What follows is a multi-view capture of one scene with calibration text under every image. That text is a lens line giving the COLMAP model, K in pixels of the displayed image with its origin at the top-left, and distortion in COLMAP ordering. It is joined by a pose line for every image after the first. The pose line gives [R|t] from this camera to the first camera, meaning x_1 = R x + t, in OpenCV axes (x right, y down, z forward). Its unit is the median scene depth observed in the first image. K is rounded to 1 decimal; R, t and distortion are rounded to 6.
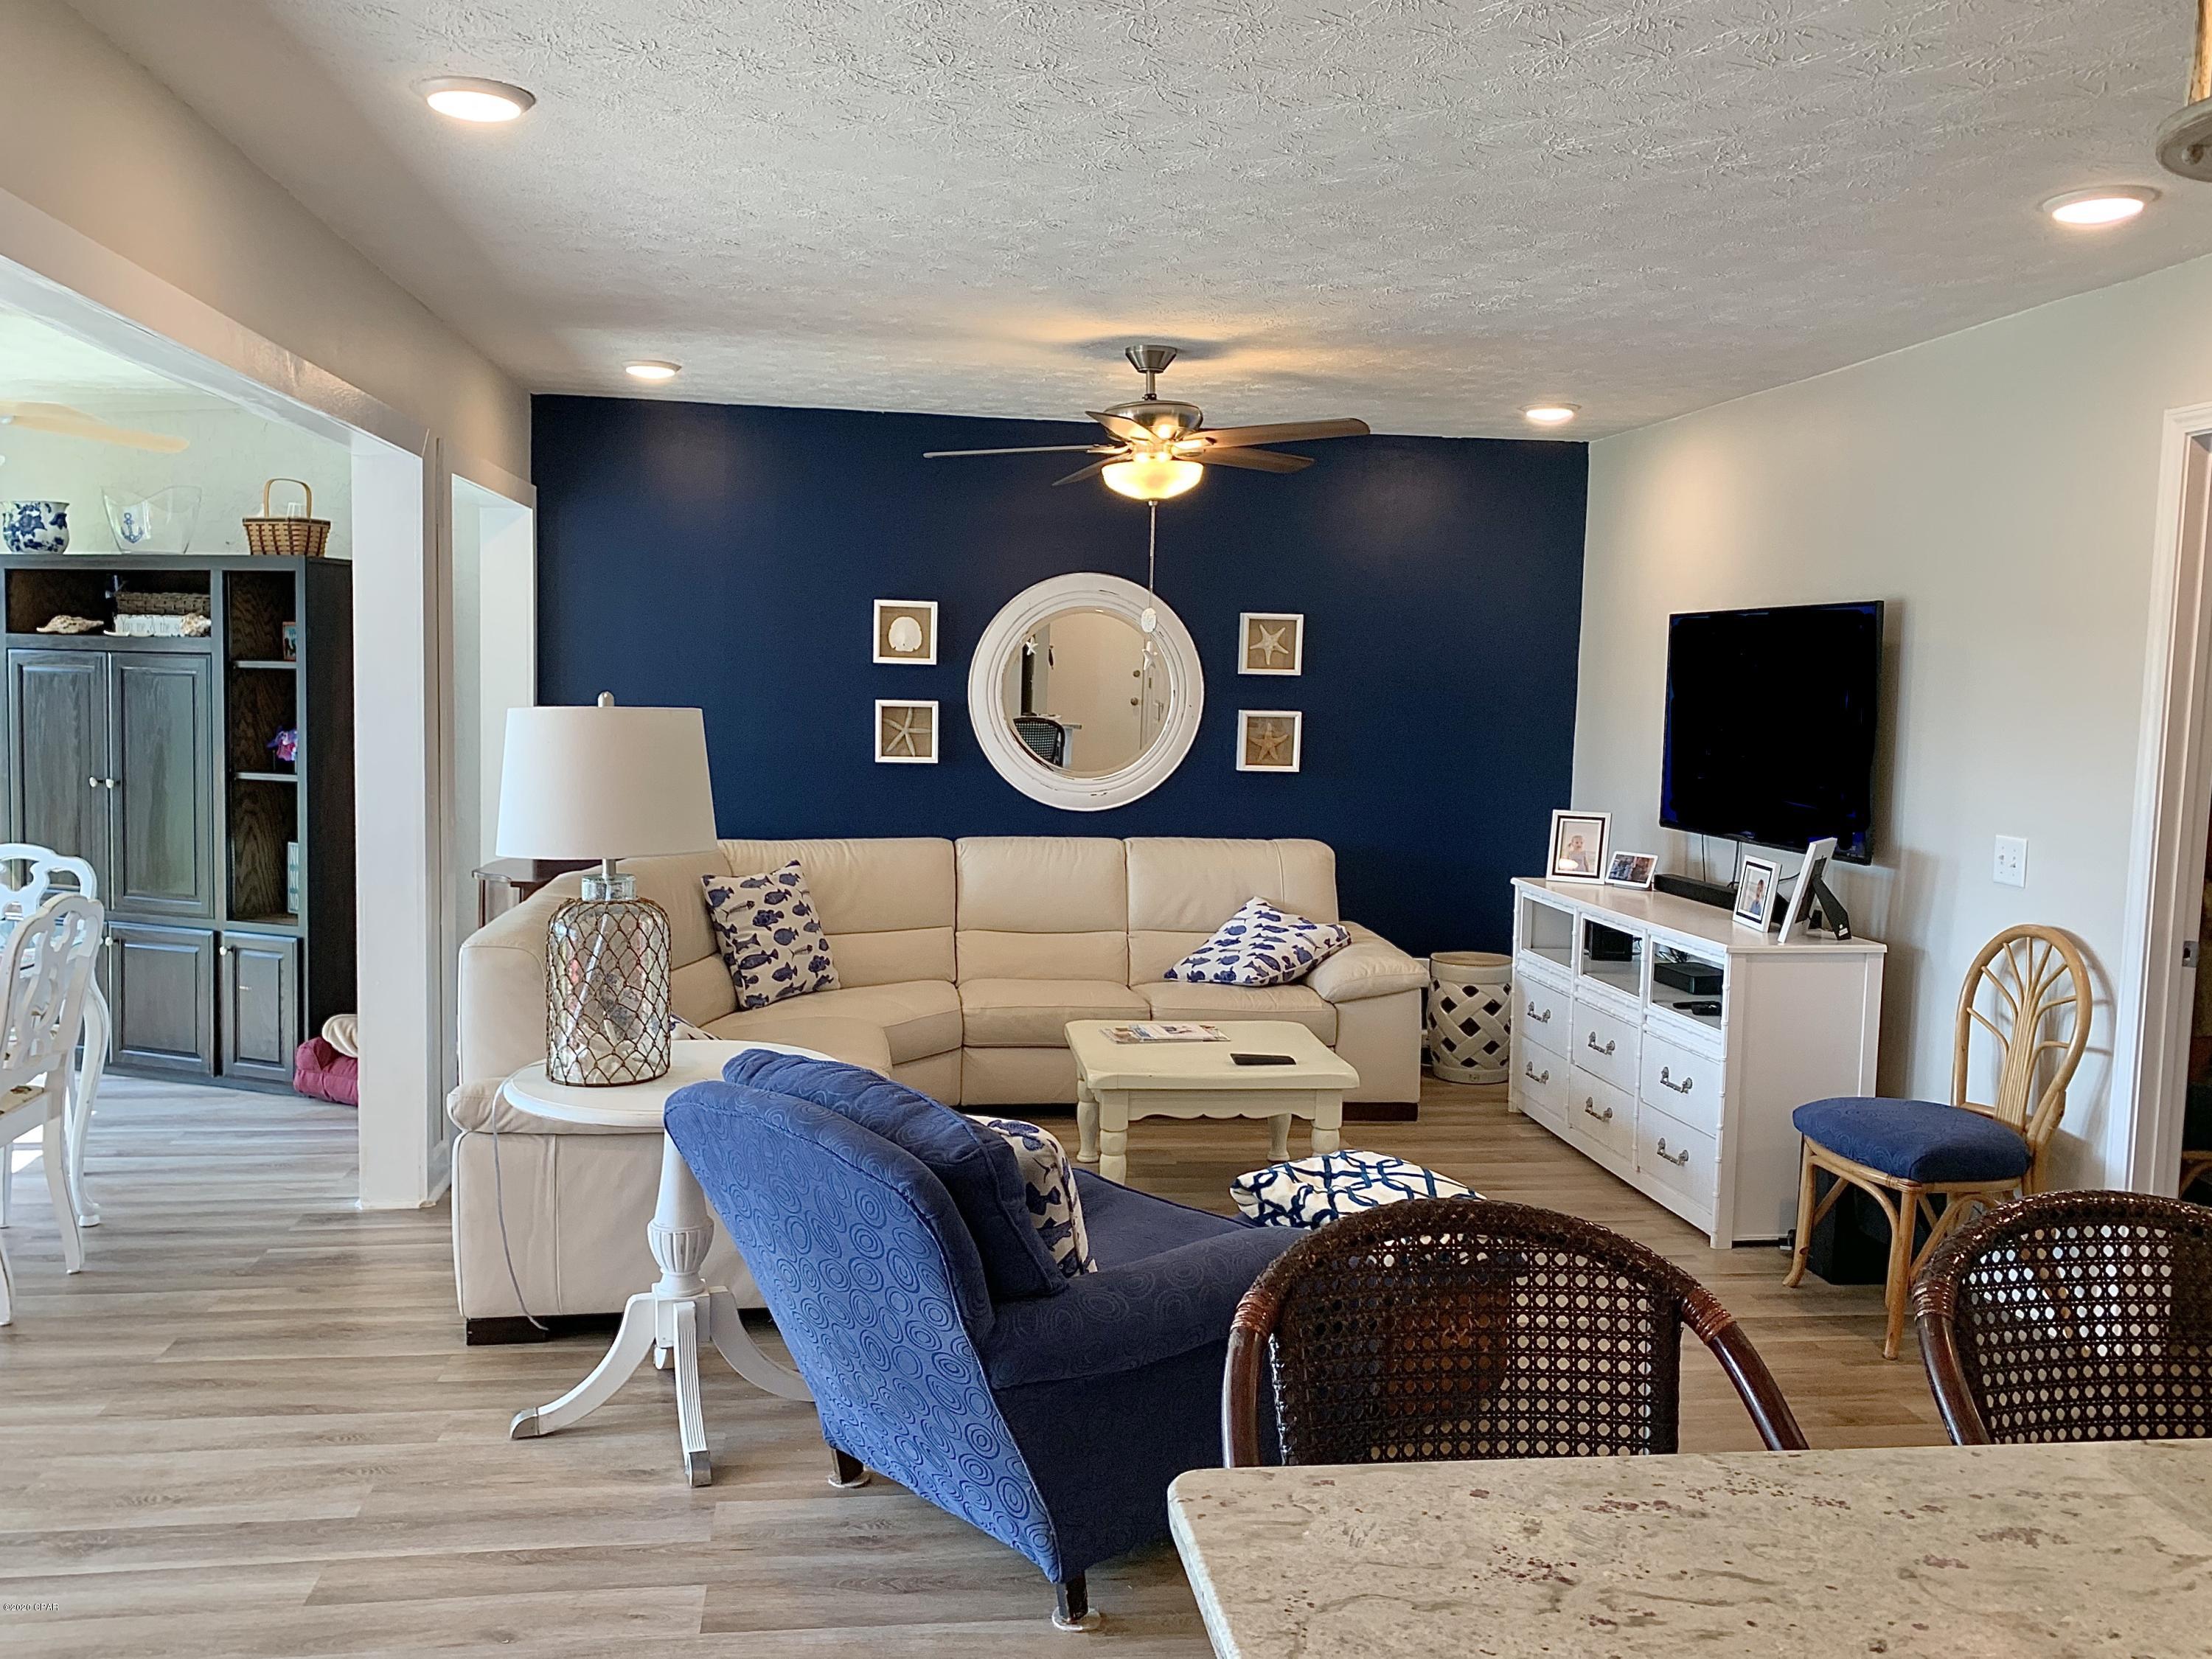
lens RADIAL K [[1765.1, 0, 1100.0], [0, 1765.1, 816.0], [0, 0, 1]] dist [0.051836, -0.043024]
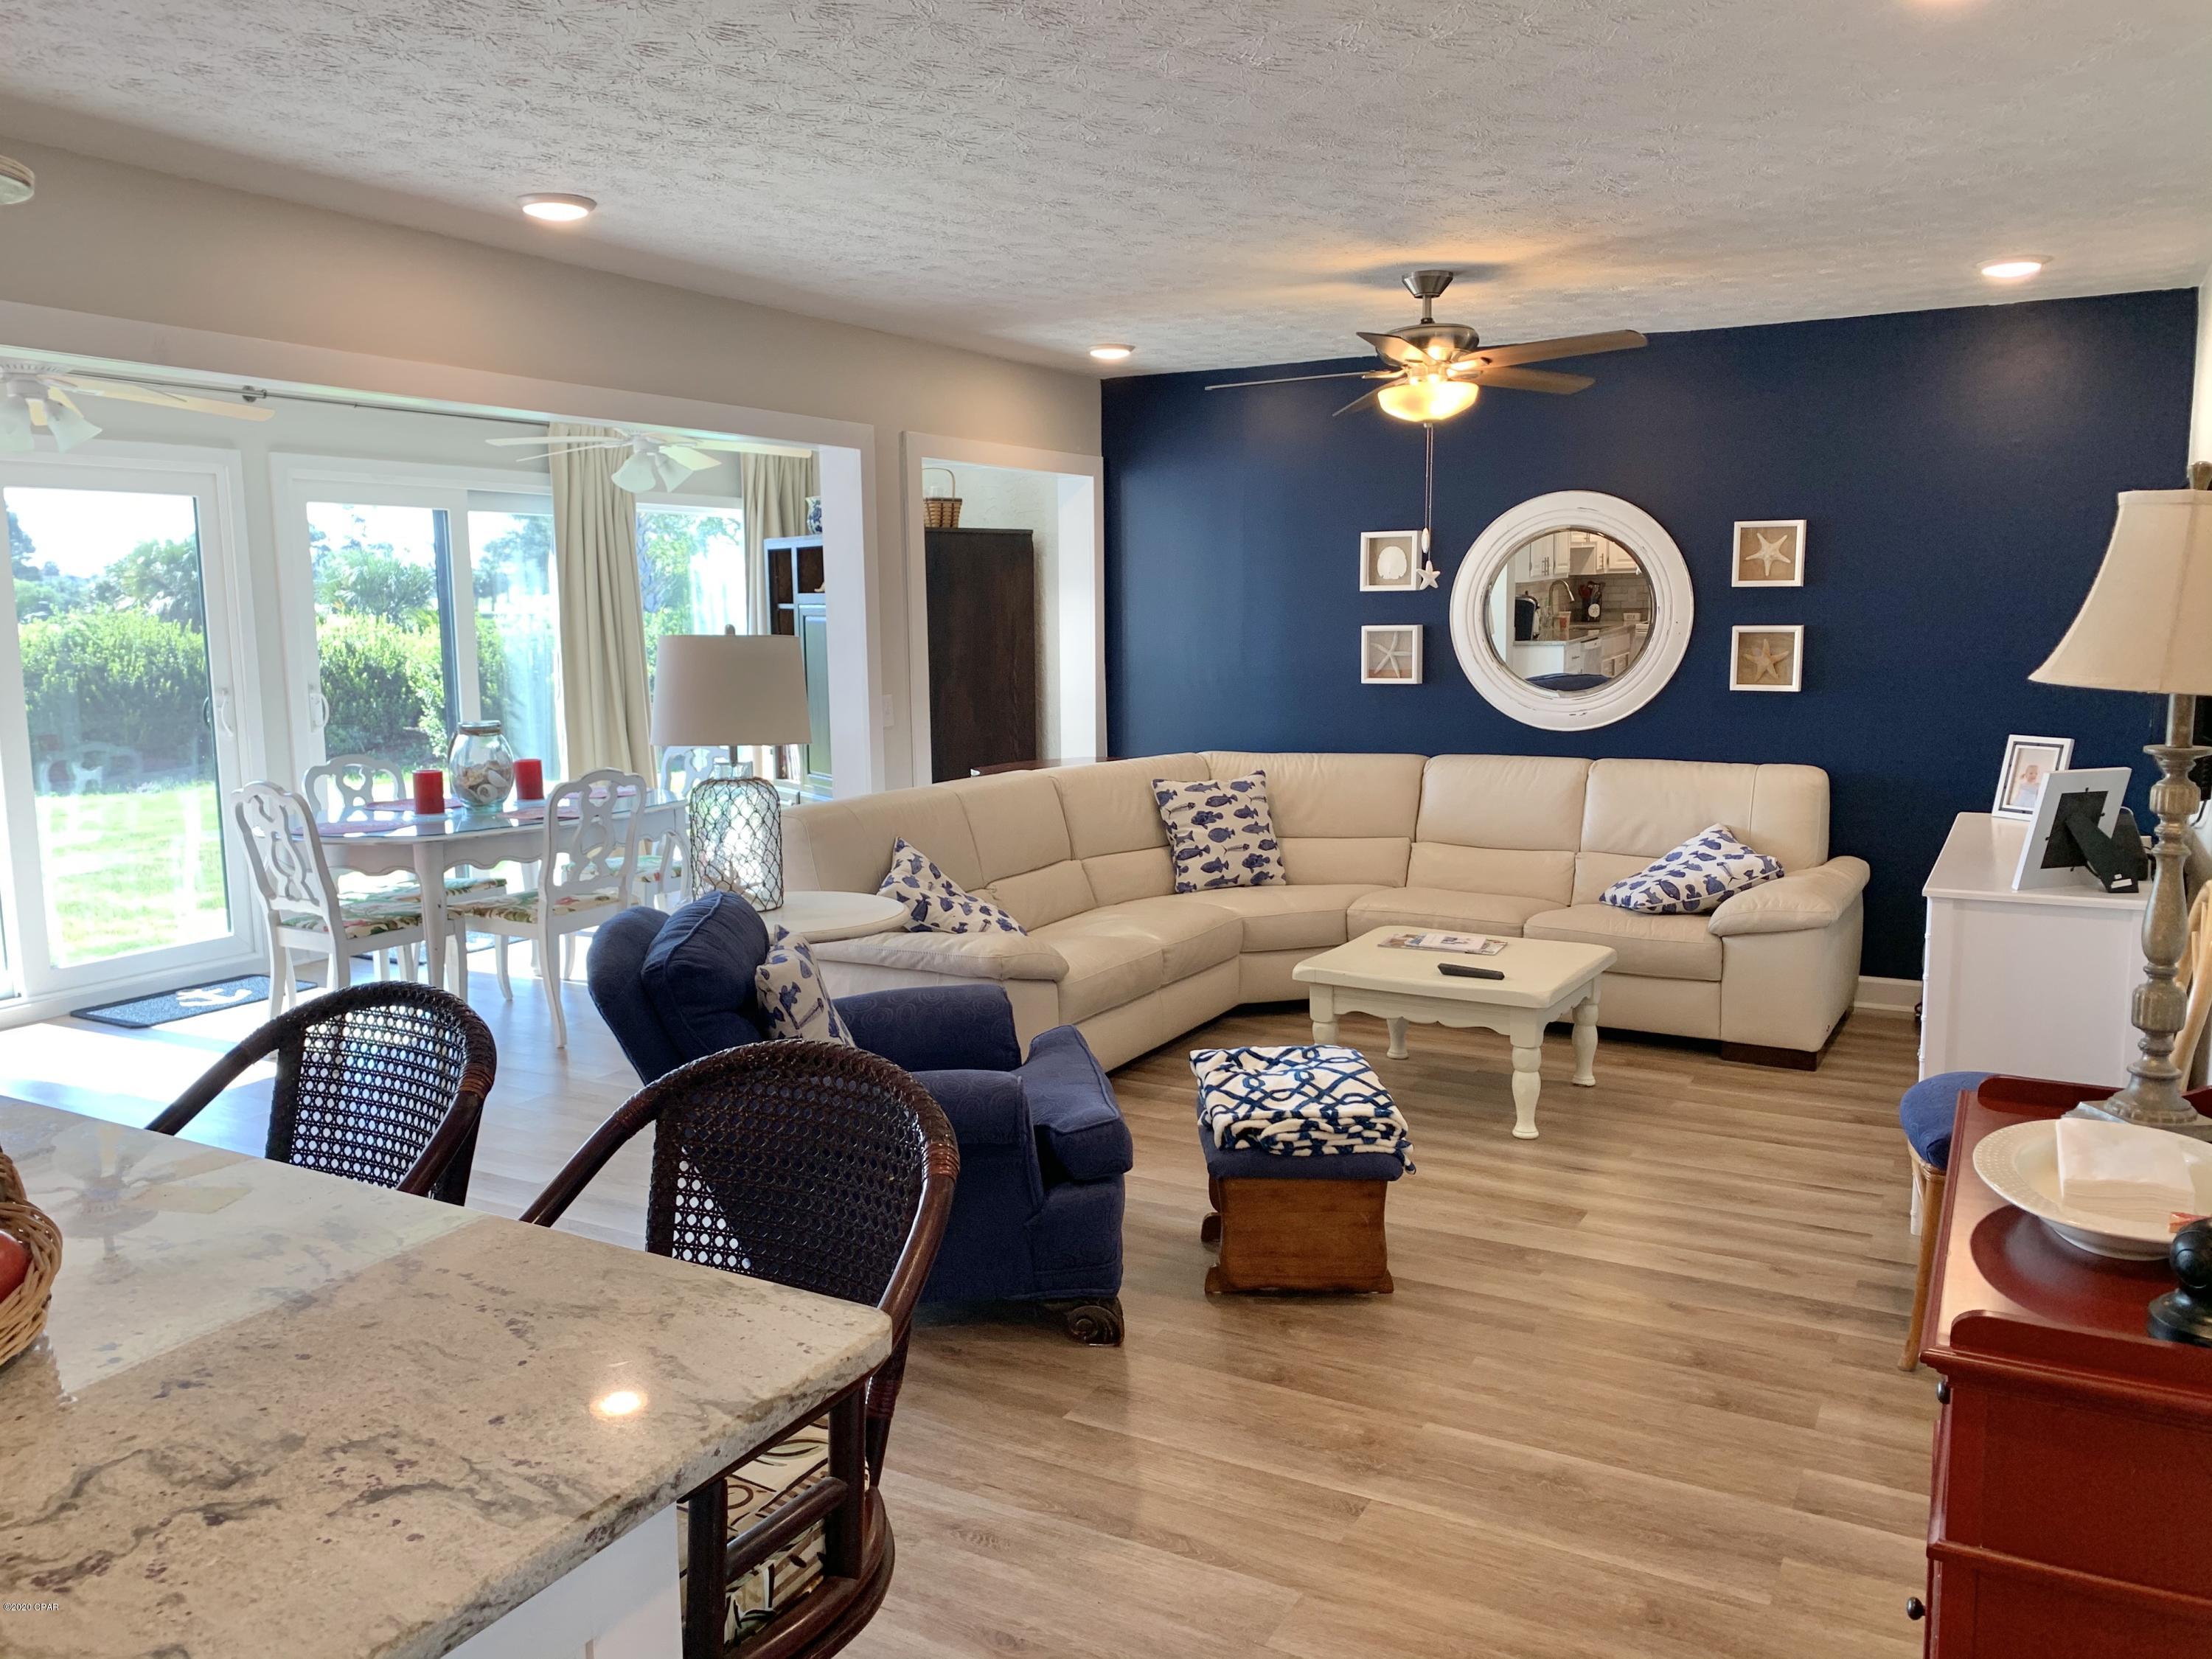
lens RADIAL K [[1681.9, 0, 1104.4], [0, 1681.9, 813.5], [0, 0, 1]] dist [0.042118, -0.055551]
pose [[0.796172, 0.043592, -0.603498, 0.410213], [-0.019499, 0.998732, 0.046416, 0.005165], [0.604756, -0.025188, 0.796012, 0.086734]]
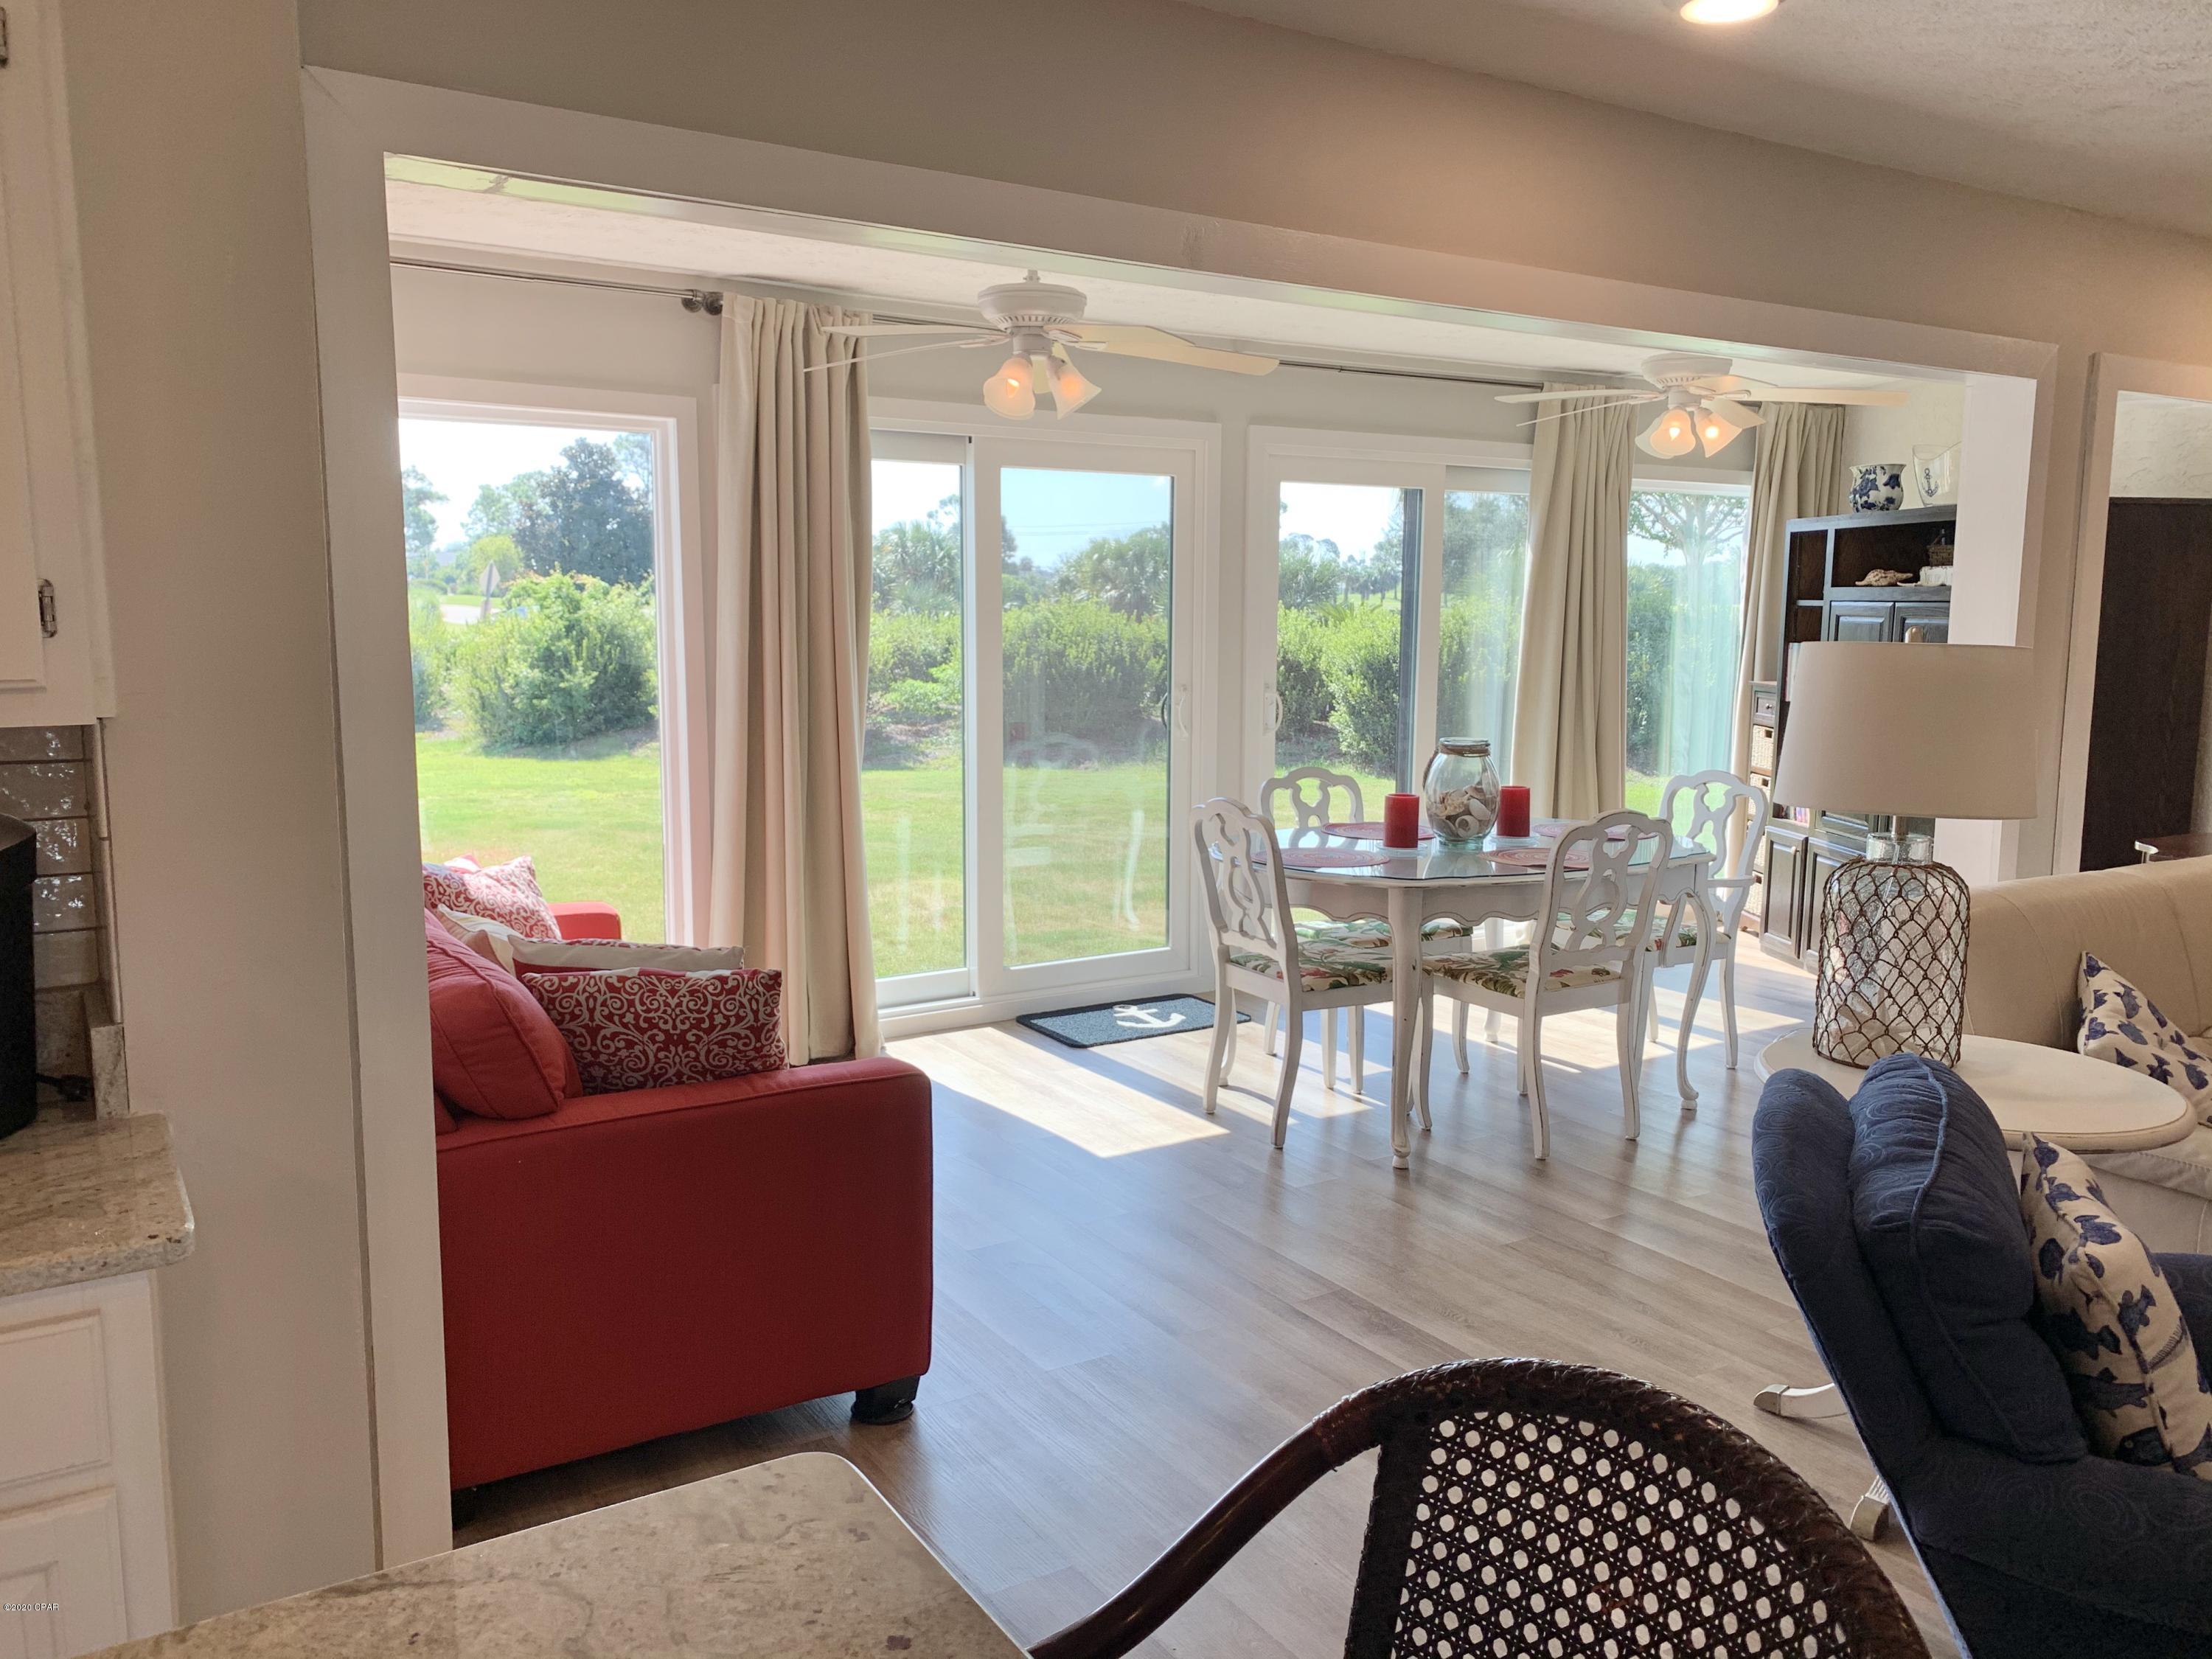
lens RADIAL K [[1681.9, 0, 1104.5], [0, 1681.9, 827.2], [0, 0, 1]] dist [0.042118, -0.055551]
pose [[0.404768, 0.101373, -0.908783, 0.186518], [-0.072864, 0.994251, 0.078454, -0.003918], [0.911512, 0.034462, 0.409828, 0.167971]]
